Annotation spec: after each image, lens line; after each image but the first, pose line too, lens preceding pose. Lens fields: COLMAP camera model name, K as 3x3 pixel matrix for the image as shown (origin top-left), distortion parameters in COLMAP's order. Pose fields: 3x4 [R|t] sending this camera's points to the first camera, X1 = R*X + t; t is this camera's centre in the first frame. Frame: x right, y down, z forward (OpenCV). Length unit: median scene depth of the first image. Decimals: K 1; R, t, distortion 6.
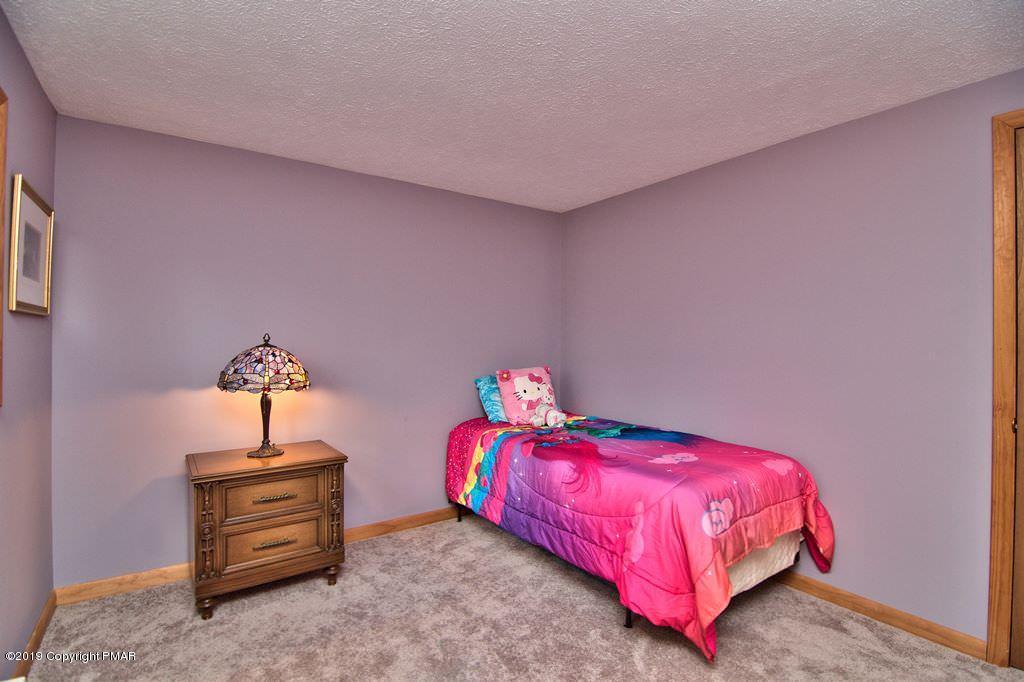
lens RADIAL K [[499.5, 0, 512.0], [0, 499.5, 341.0], [0, 0, 1]] dist [0.004723, -0.009719]
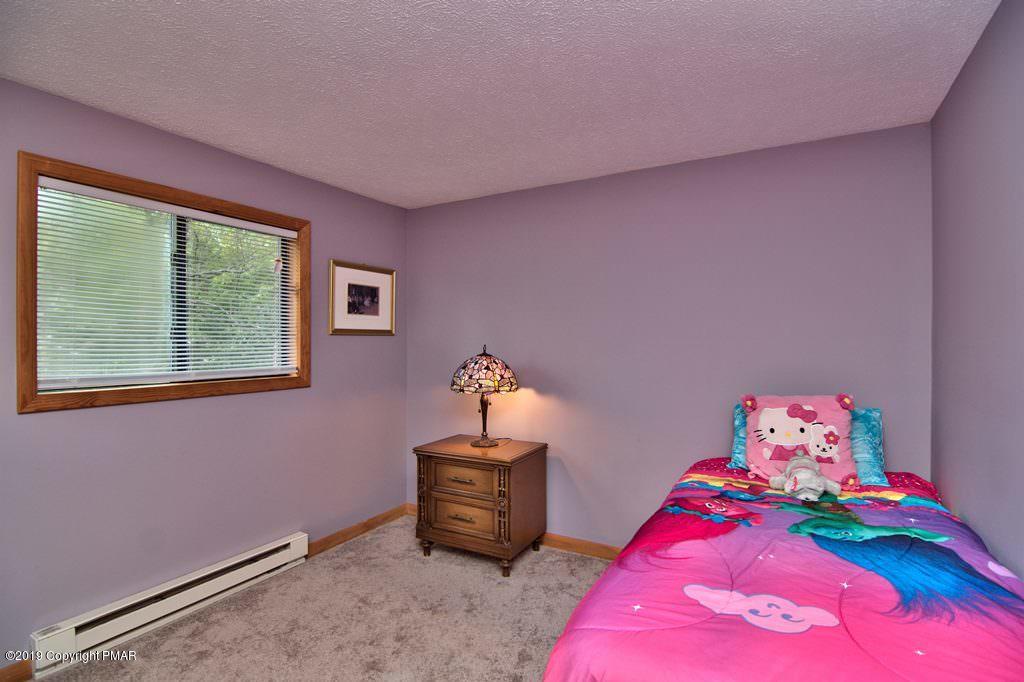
lens RADIAL K [[499.5, 0, 512.0], [0, 499.5, 341.0], [0, 0, 1]] dist [0.004723, -0.009719]
pose [[0.418405, -0.002186, -0.908258, 0.628226], [0.004378, 0.999990, -0.000390, -0.022185], [0.908250, -0.003813, 0.418411, 0.557743]]
